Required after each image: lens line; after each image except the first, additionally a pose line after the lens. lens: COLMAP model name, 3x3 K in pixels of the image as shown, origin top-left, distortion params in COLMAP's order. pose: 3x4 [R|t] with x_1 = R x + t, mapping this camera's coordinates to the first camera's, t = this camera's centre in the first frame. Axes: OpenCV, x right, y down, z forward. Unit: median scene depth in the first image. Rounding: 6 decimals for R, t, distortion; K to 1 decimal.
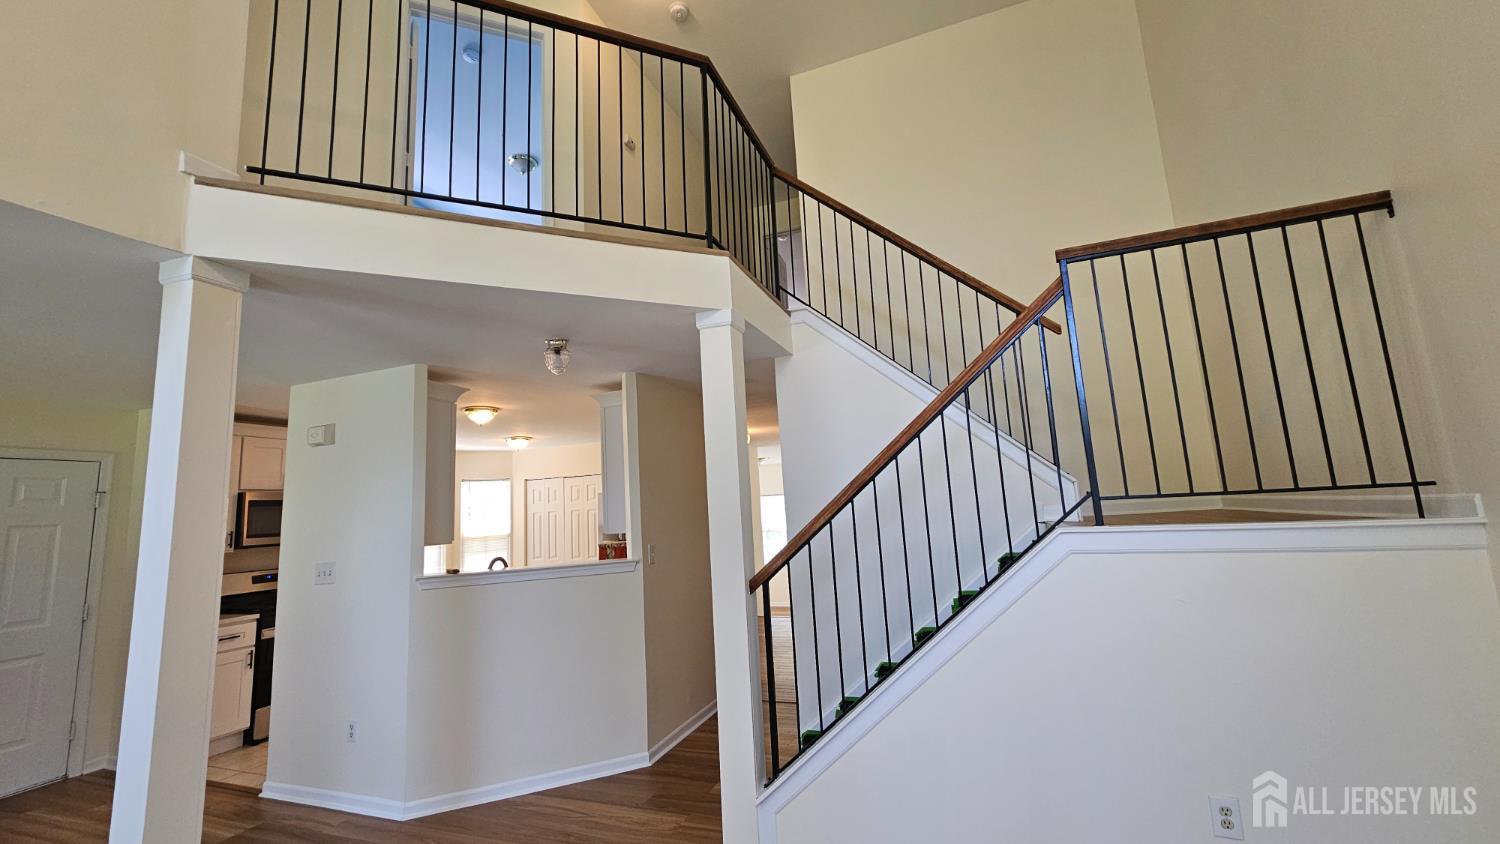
lens RADIAL K [[615.8, 0, 741.6], [0, 615.8, 417.2], [0, 0, 1]] dist [-0.000005, 0.001170]
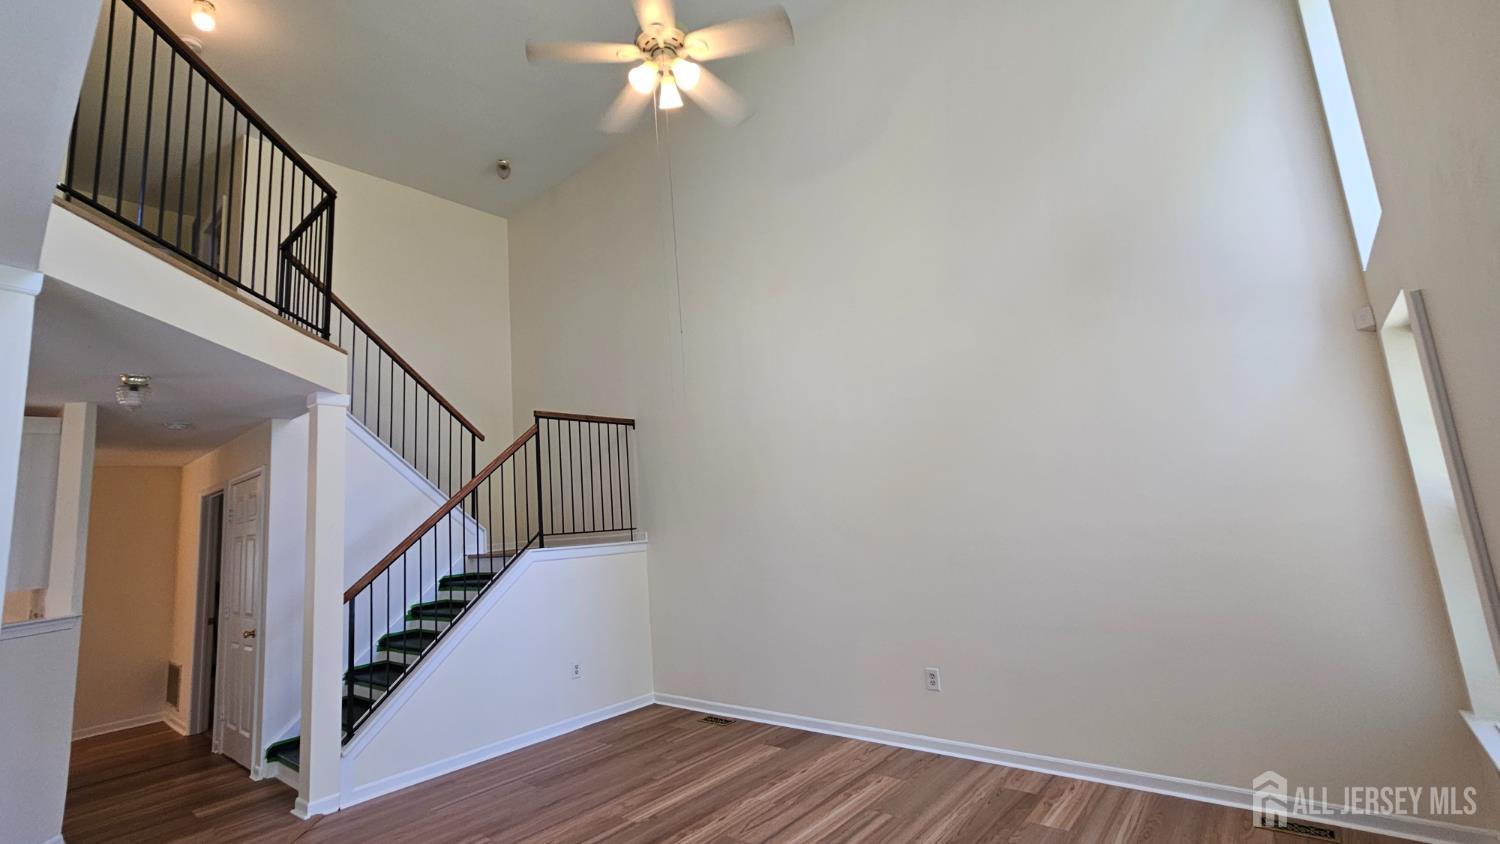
lens RADIAL K [[615.8, 0, 741.6], [0, 615.8, 417.2], [0, 0, 1]] dist [-0.000005, 0.001170]
pose [[0.333195, 0.182927, 0.924943, -1.210934], [-0.083626, 0.982866, -0.164257, 0.025191], [-0.939142, -0.022620, 0.342784, -0.344867]]
